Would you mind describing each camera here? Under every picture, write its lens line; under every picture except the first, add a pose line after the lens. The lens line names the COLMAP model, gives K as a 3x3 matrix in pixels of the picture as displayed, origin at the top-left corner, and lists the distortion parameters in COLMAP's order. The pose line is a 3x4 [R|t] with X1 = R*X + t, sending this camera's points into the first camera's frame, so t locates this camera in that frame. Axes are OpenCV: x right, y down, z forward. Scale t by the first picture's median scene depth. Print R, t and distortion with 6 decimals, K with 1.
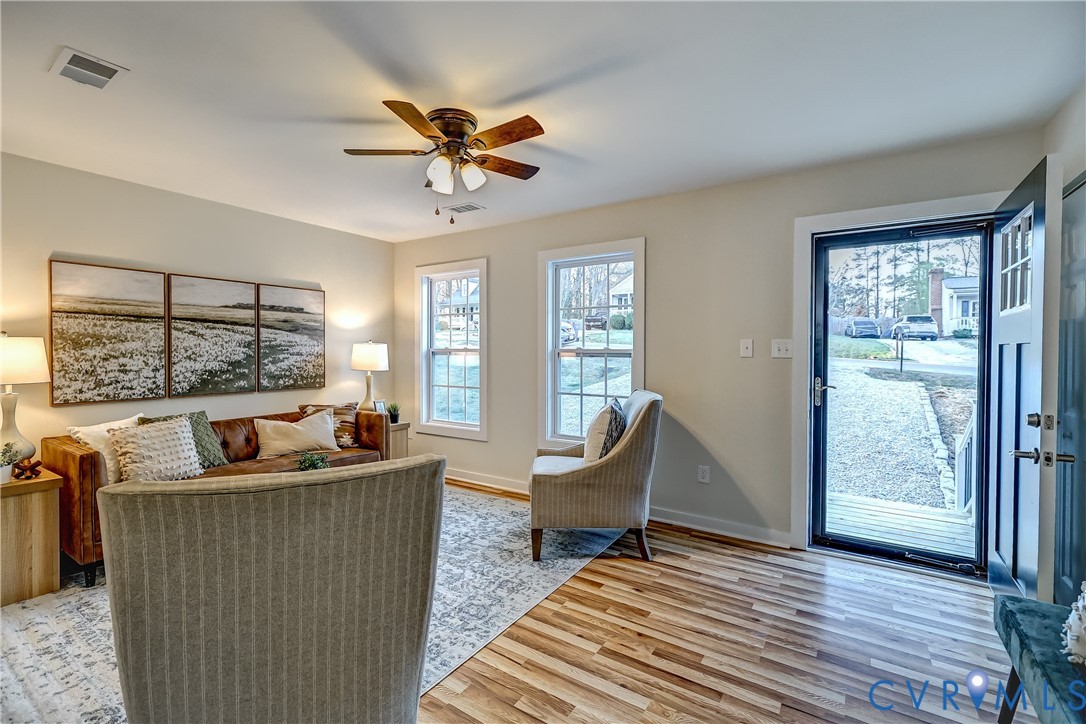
lens RADIAL K [[482.9, 0, 535.0], [0, 482.9, 357.7], [0, 0, 1]] dist [-0.003632, 0.004076]
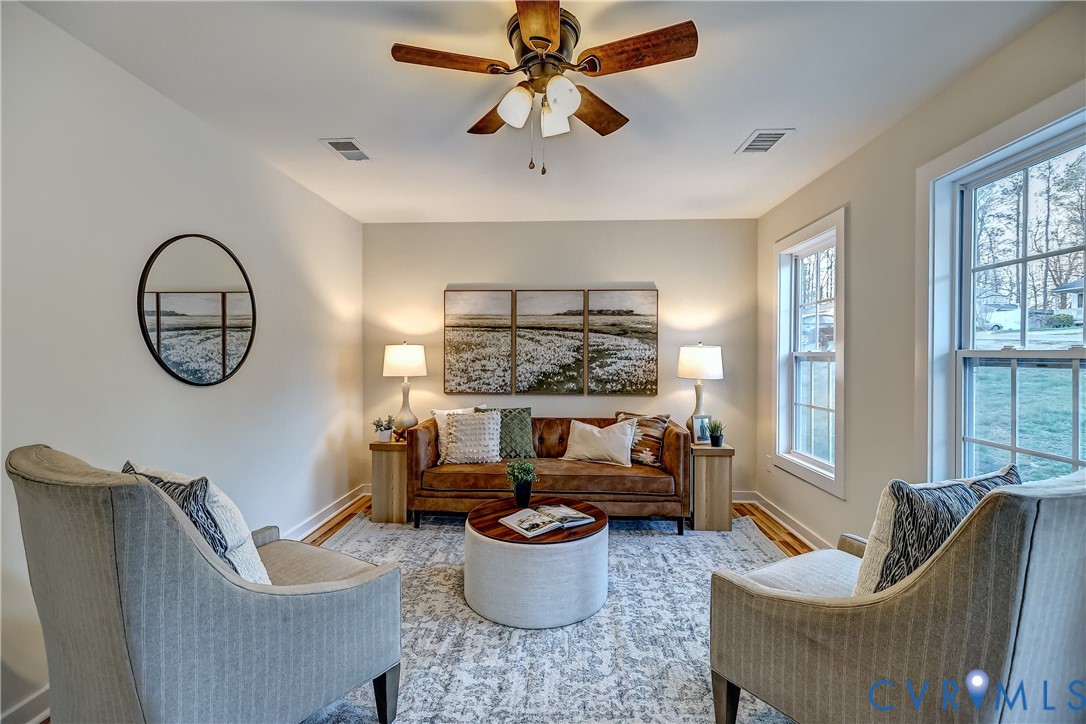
lens RADIAL K [[482.9, 0, 538.4], [0, 482.9, 358.3], [0, 0, 1]] dist [-0.003632, 0.004076]
pose [[0.509834, 0.004334, -0.860262, 0.339262], [-0.015651, 0.999869, -0.004237, -0.001496], [0.860130, 0.015624, 0.509835, 0.486633]]
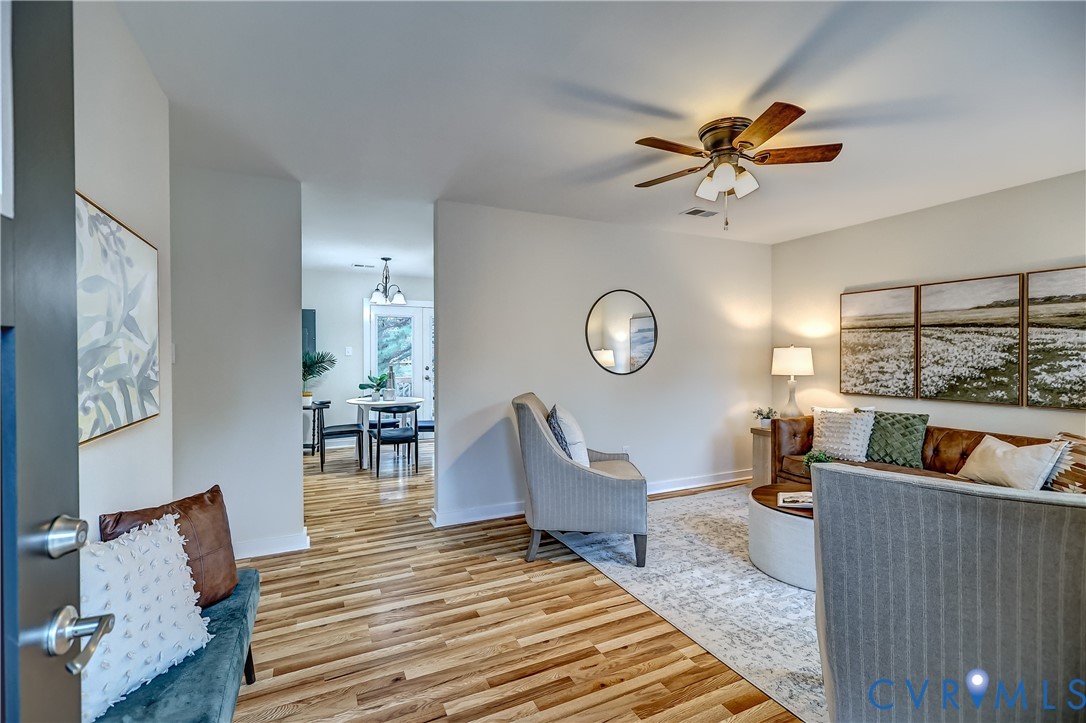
lens RADIAL K [[482.9, 0, 536.1], [0, 482.9, 358.7], [0, 0, 1]] dist [-0.003632, 0.004076]
pose [[-0.517181, 0.004785, -0.855863, 0.694708], [-0.013181, 0.999821, 0.013555, -0.012686], [0.855775, 0.018292, -0.517025, 0.913781]]
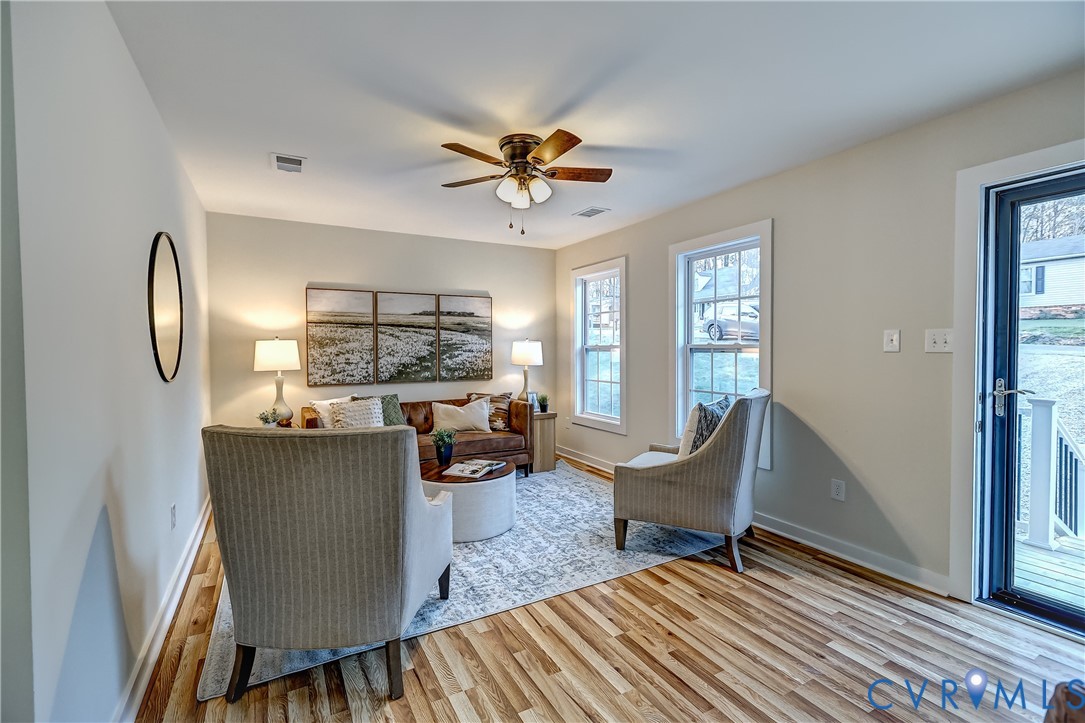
lens RADIAL K [[482.4, 0, 538.2], [0, 482.4, 359.6], [0, 0, 1]] dist [-0.003632, 0.004076]
pose [[0.889264, 0.003797, -0.457379, 0.291969], [0.000238, 0.999962, 0.008763, 0.004723], [0.457395, -0.007902, 0.889229, 0.006105]]
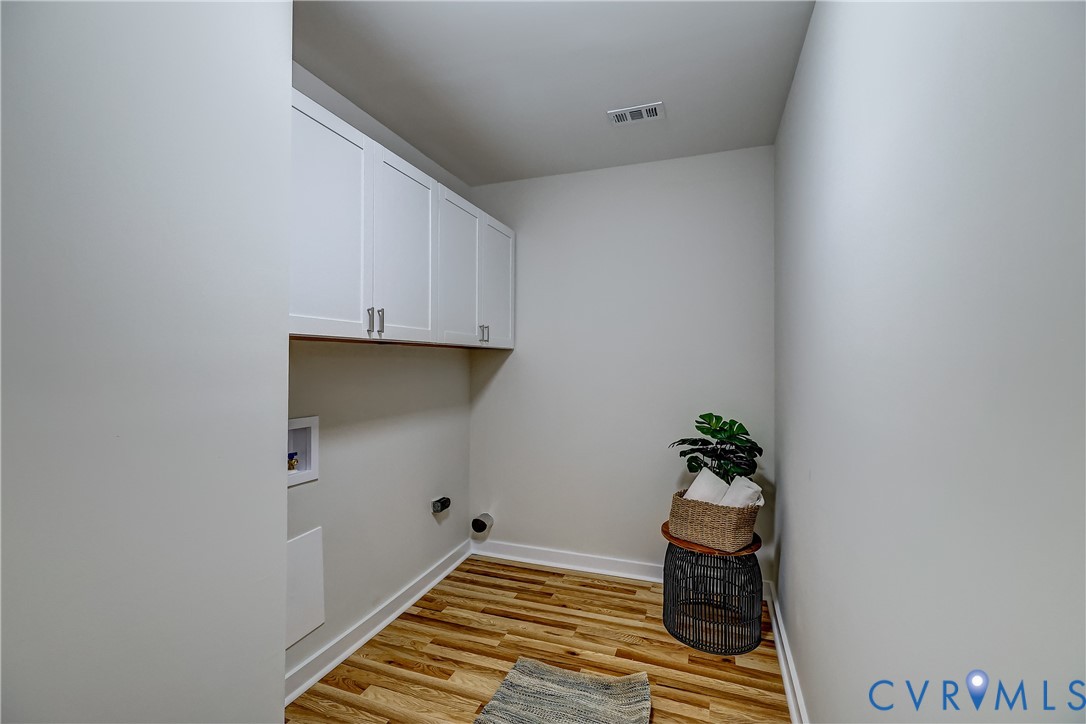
lens RADIAL K [[482.9, 0, 543.8], [0, 482.9, 360.9], [0, 0, 1]] dist [-0.003632, 0.004076]
pose [[-0.972180, -0.003252, -0.234212, 0.366795], [-0.007429, 0.999829, 0.016956, -0.018331], [0.234117, 0.018224, -0.972038, 1.435213]]
